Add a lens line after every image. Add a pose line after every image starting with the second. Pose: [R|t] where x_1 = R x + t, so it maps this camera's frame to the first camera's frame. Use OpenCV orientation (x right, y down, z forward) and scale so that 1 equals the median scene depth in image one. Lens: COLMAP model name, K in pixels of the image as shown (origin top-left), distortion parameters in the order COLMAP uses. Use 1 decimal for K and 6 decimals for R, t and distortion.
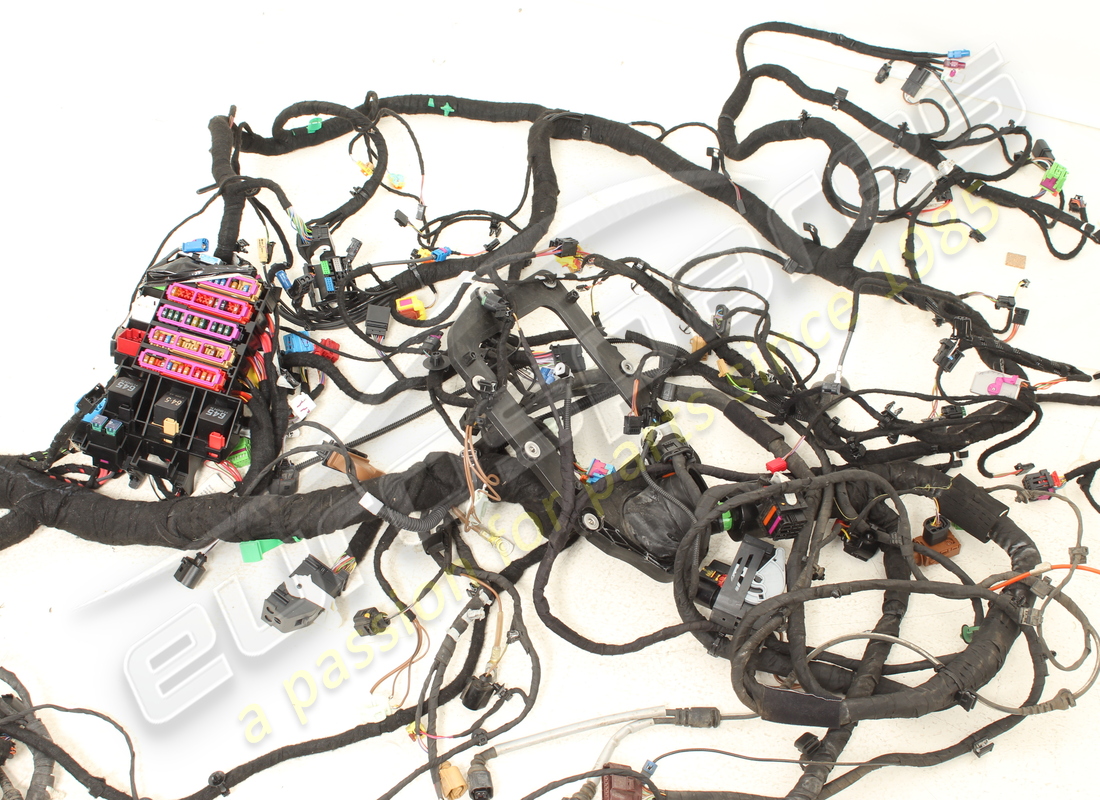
lens RADIAL K [[1520.5, 0, 550.0], [0, 1520.5, 400.0], [0, 0, 1]] dist [0.017711, 0.019547]
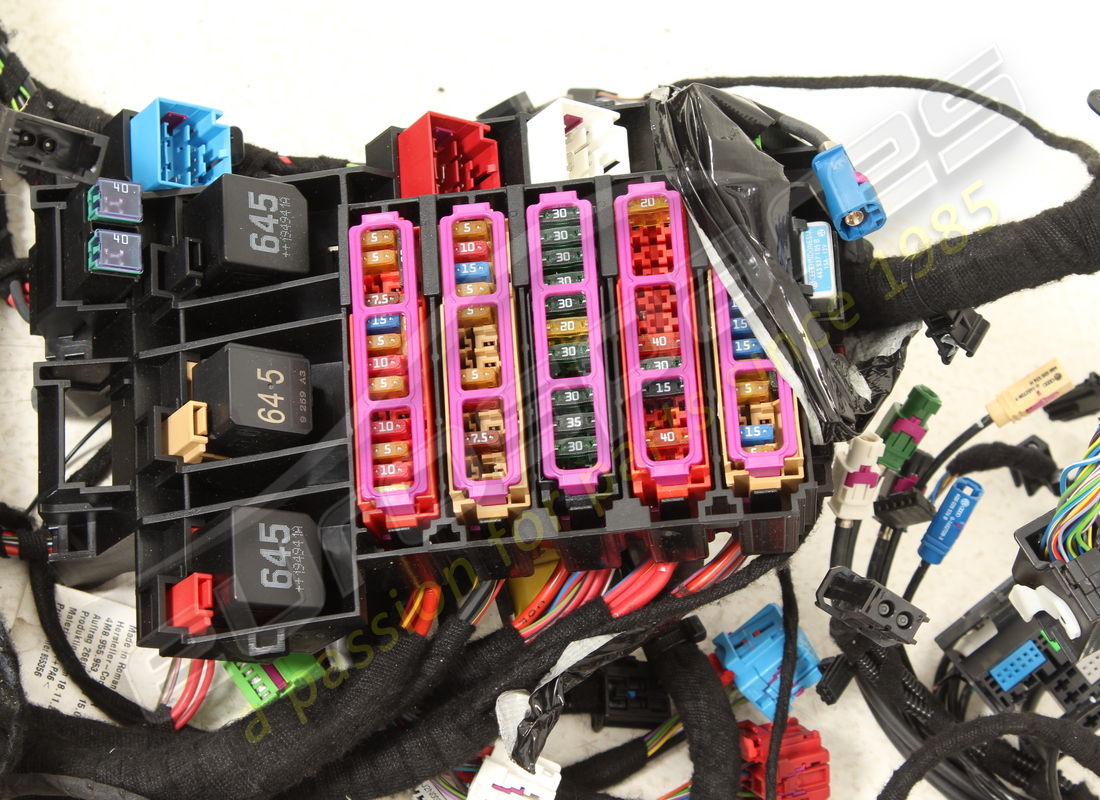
lens RADIAL K [[2768.6, 0, 550.0], [0, 2768.6, 400.0], [0, 0, 1]] dist [0.047711, 0.301237]
pose [[0.378684, 0.878148, -0.292328, -0.078513], [-0.850521, 0.454737, 0.264251, -0.173264], [0.364984, 0.148563, 0.919084, 0.546211]]
